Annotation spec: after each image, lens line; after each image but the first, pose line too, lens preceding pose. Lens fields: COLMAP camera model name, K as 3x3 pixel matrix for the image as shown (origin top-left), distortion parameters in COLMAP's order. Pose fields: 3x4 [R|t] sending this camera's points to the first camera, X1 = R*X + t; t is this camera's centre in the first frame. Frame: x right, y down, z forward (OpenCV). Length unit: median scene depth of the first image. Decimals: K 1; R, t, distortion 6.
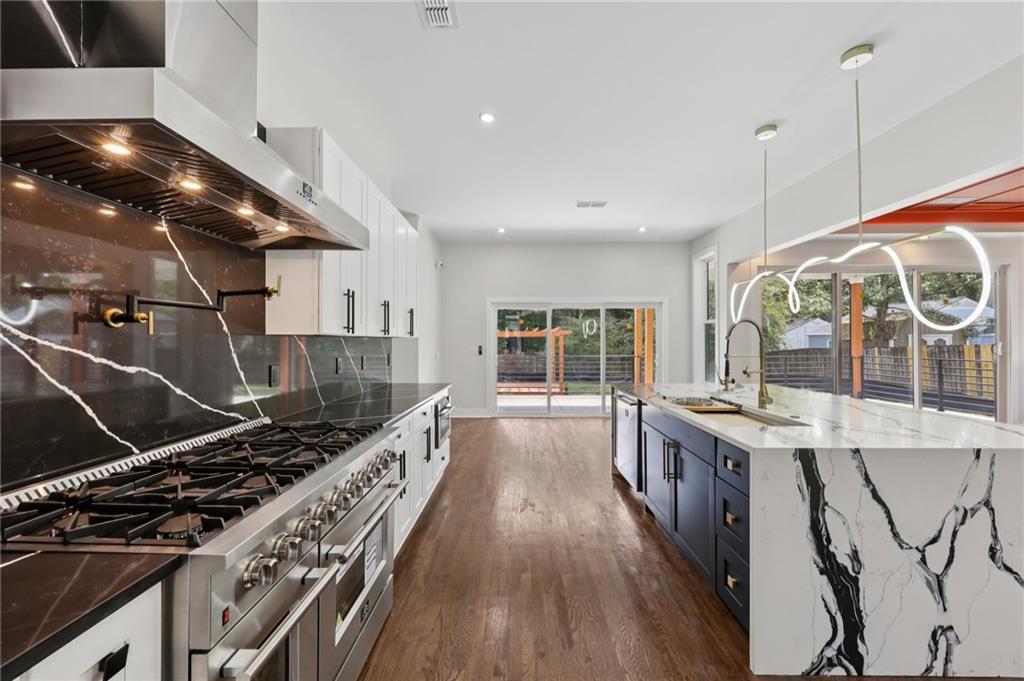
lens RADIAL K [[410.1, 0, 509.1], [0, 410.1, 341.4], [0, 0, 1]] dist [-0.002997, -0.000283]
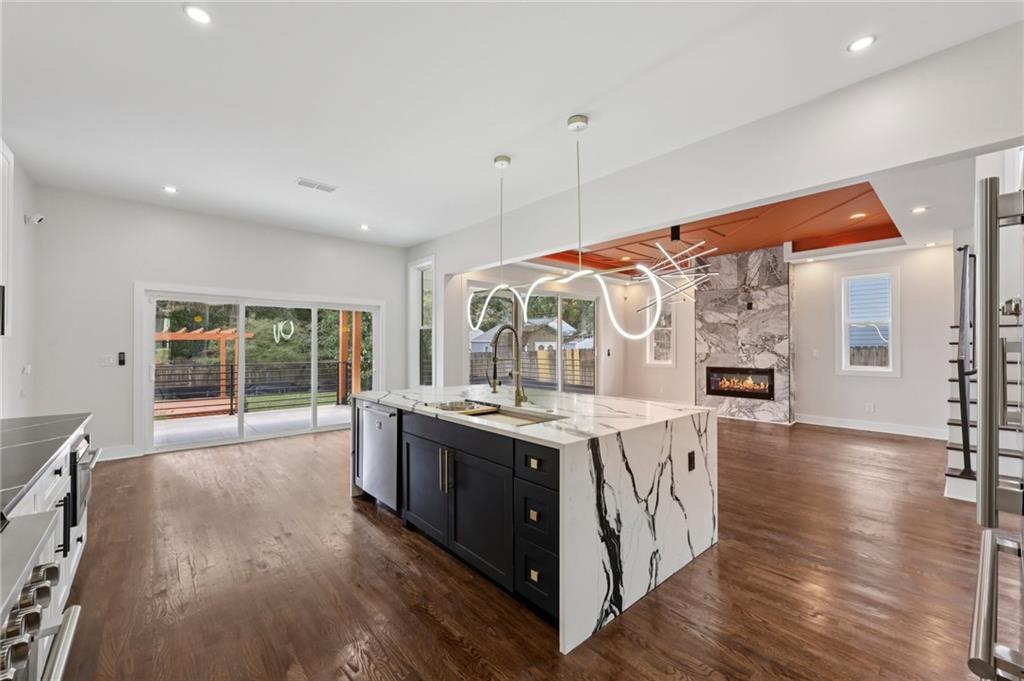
lens RADIAL K [[410.1, 0, 512.1], [0, 410.1, 343.3], [0, 0, 1]] dist [-0.002997, -0.000283]
pose [[0.734720, 0.007415, 0.678330, -0.173333], [-0.002322, 0.999962, -0.008416, 0.001763], [-0.678367, 0.004608, 0.734709, 0.214793]]
